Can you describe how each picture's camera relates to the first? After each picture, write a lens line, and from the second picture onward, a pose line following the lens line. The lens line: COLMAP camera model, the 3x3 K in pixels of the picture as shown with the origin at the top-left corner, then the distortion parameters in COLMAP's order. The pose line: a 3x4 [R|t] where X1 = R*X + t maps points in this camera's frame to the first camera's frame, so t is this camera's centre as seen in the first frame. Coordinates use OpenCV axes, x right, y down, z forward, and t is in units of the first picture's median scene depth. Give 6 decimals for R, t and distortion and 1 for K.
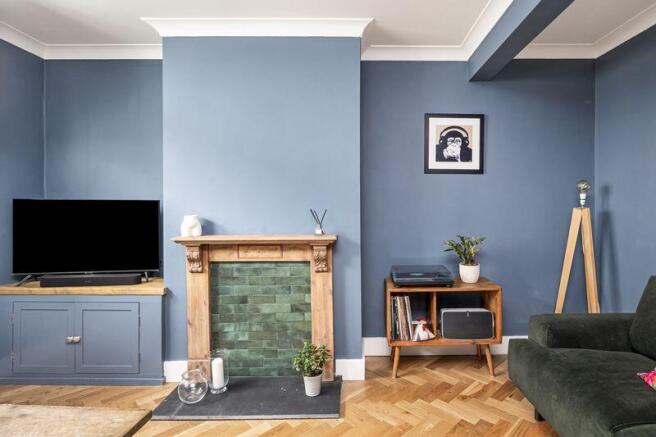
lens RADIAL K [[342.2, 0, 355.9], [0, 342.2, 208.9], [0, 0, 1]] dist [-0.017816, 0.000263]
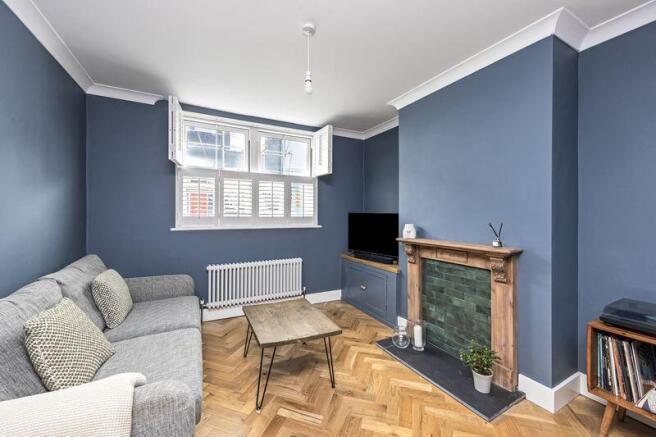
lens RADIAL K [[262.4, 0, 330.6], [0, 262.4, 213.9], [0, 0, 1]] dist [-0.002110, 0.000295]
pose [[0.465917, 0.003895, -0.884820, 0.364811], [-0.006223, 0.999980, 0.001126, -0.025142], [0.884807, 0.004982, 0.465932, 0.151142]]
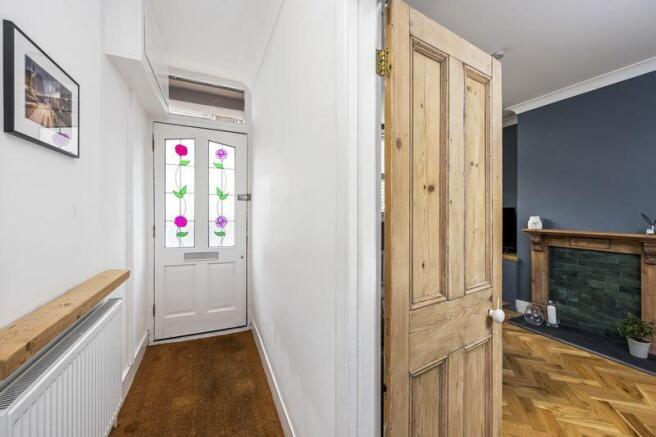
lens RADIAL K [[262.4, 0, 330.3], [0, 262.4, 216.2], [0, 0, 1]] dist [-0.002110, 0.000295]
pose [[0.404106, 0.016864, -0.914557, 0.278957], [0.007023, 0.999743, 0.021538, -0.017135], [0.914685, -0.015127, 0.403884, -0.425066]]
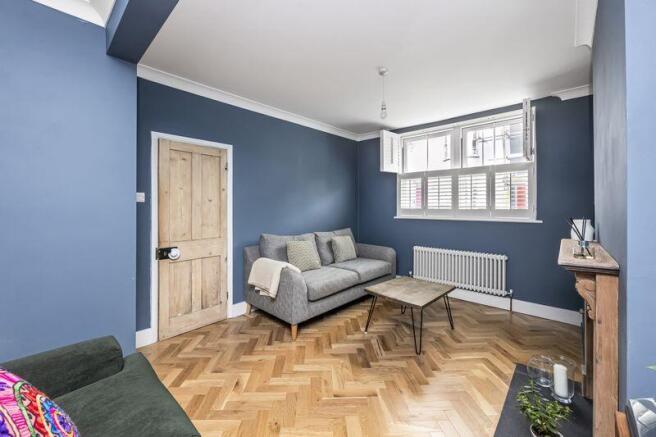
lens RADIAL K [[262.4, 0, 327.1], [0, 262.4, 208.8], [0, 0, 1]] dist [-0.002110, 0.000295]
pose [[-0.675893, 0.003782, -0.736990, 0.567422], [-0.001982, 0.999974, 0.006949, -0.016895], [0.736997, 0.006157, -0.675868, 0.935729]]
